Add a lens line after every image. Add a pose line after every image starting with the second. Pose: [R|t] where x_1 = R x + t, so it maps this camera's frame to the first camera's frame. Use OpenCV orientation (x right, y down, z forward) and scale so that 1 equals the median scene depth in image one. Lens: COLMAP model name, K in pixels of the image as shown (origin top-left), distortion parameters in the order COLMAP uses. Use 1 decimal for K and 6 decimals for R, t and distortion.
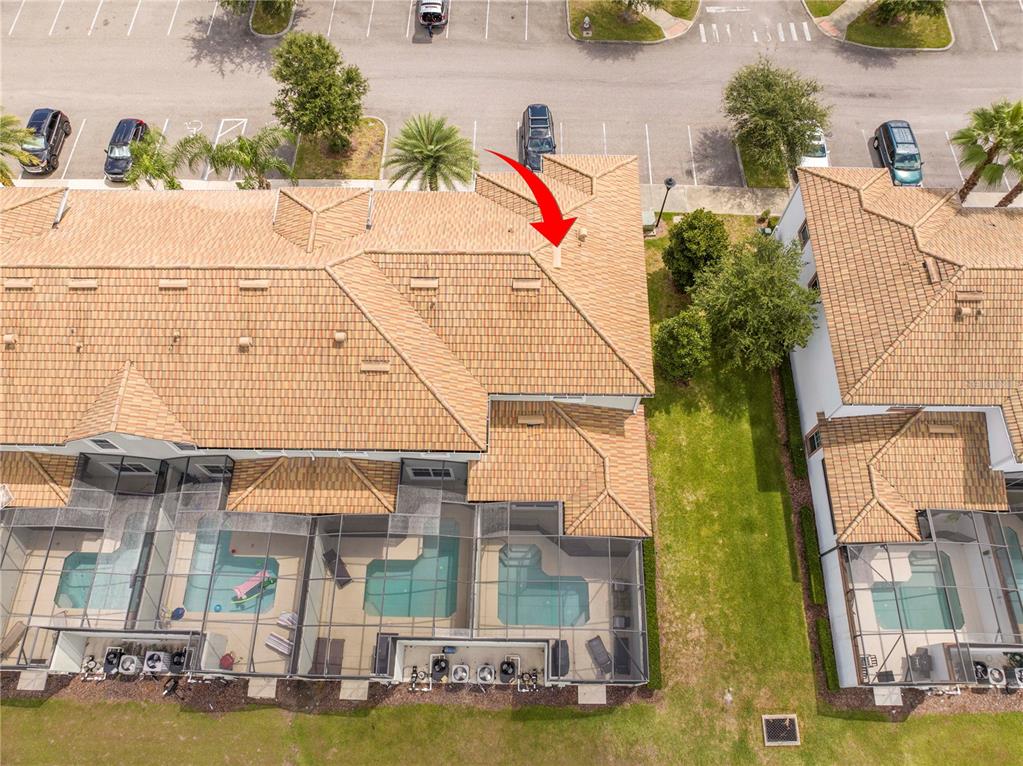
lens RADIAL K [[717.2, 0, 517.0], [0, 717.2, 380.8], [0, 0, 1]] dist [-0.049082, 0.020102]
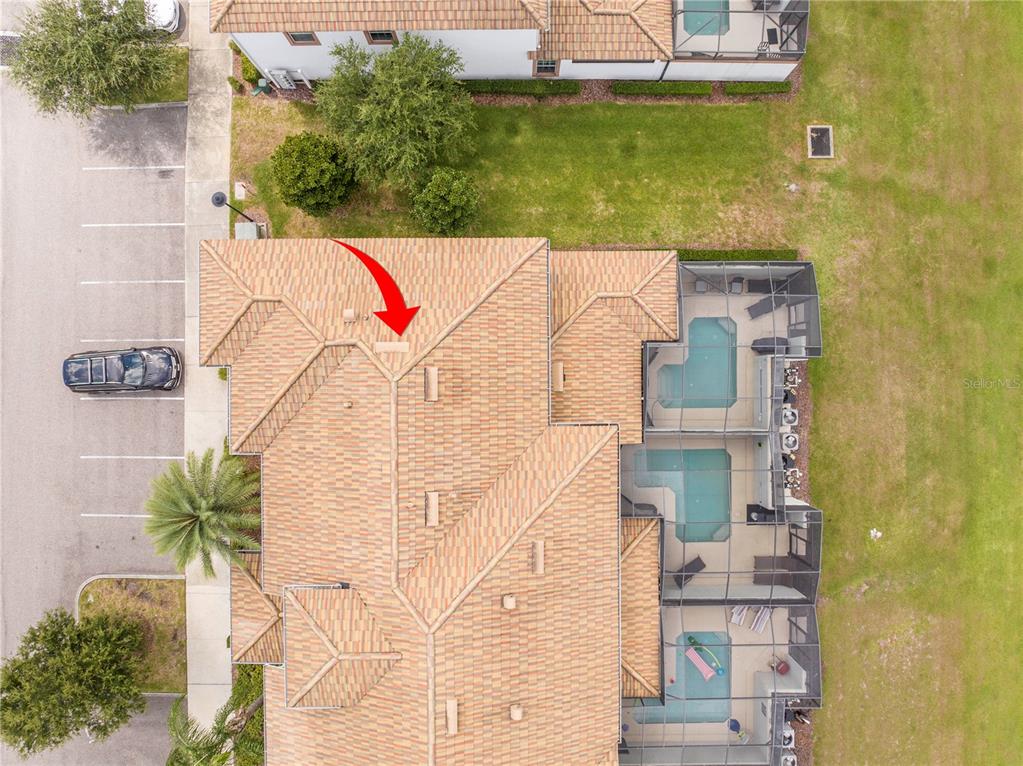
lens RADIAL K [[737.2, 0, 522.5], [0, 737.2, 380.6], [0, 0, 1]] dist [-0.039401, 0.003860]
pose [[-0.019245, -0.999777, 0.008707, 0.007969], [0.905991, -0.013755, 0.423073, -0.386400], [-0.422858, 0.016031, 0.906054, 0.184514]]
